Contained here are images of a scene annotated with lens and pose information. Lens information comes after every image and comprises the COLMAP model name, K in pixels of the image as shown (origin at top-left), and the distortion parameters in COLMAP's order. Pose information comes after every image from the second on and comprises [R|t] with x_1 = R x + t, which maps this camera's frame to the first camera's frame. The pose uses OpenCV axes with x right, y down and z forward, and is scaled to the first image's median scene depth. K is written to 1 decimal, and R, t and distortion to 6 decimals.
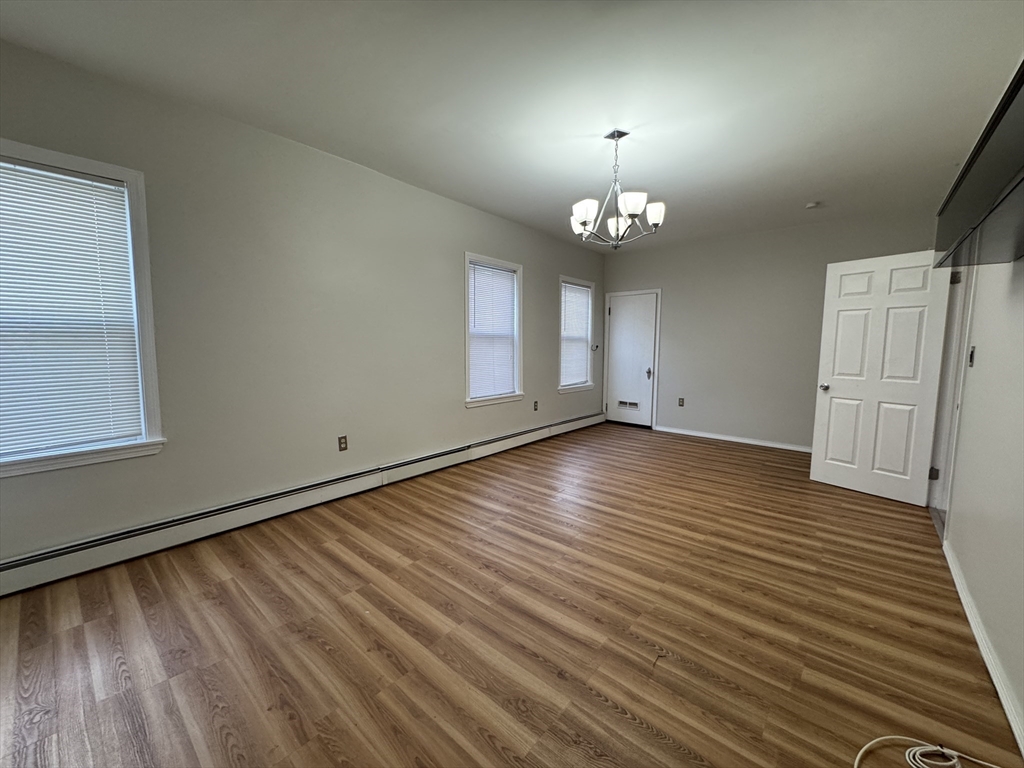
lens RADIAL K [[413.3, 0, 510.5], [0, 413.3, 384.4], [0, 0, 1]] dist [-0.000342, 0.001095]
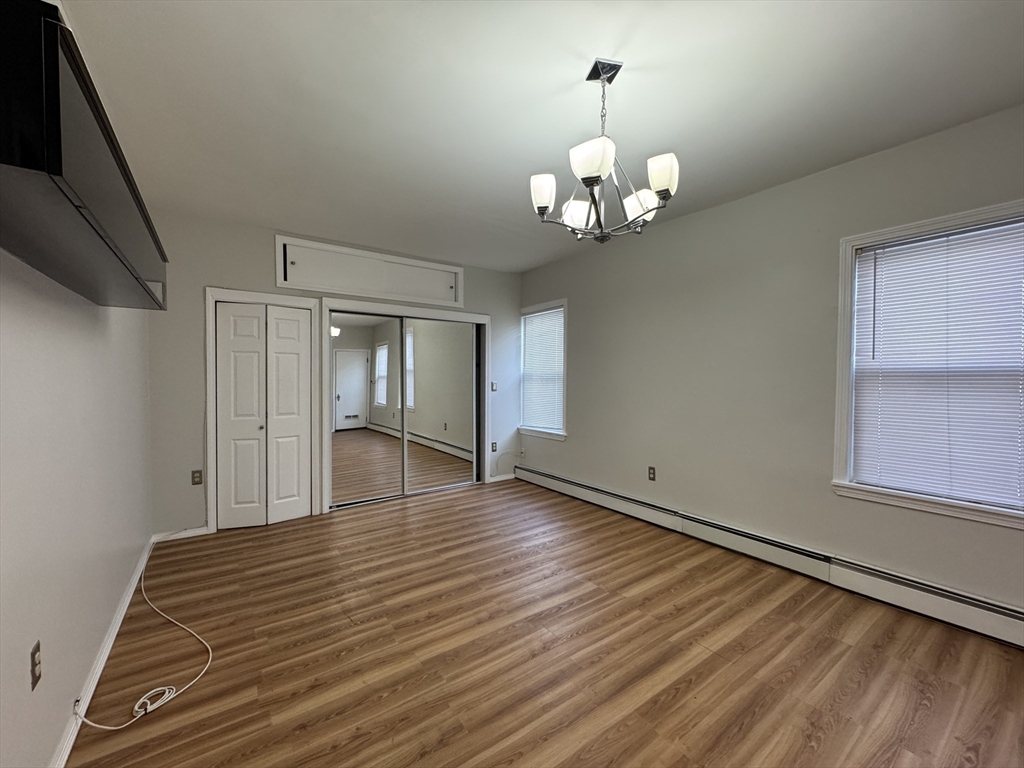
lens RADIAL K [[413.3, 0, 512.5], [0, 413.3, 383.5], [0, 0, 1]] dist [-0.000342, 0.001095]
pose [[-0.240939, 0.008011, -0.970507, 0.956711], [-0.101362, 0.994290, 0.033371, -0.123076], [0.965233, 0.106413, -0.238751, 1.095174]]
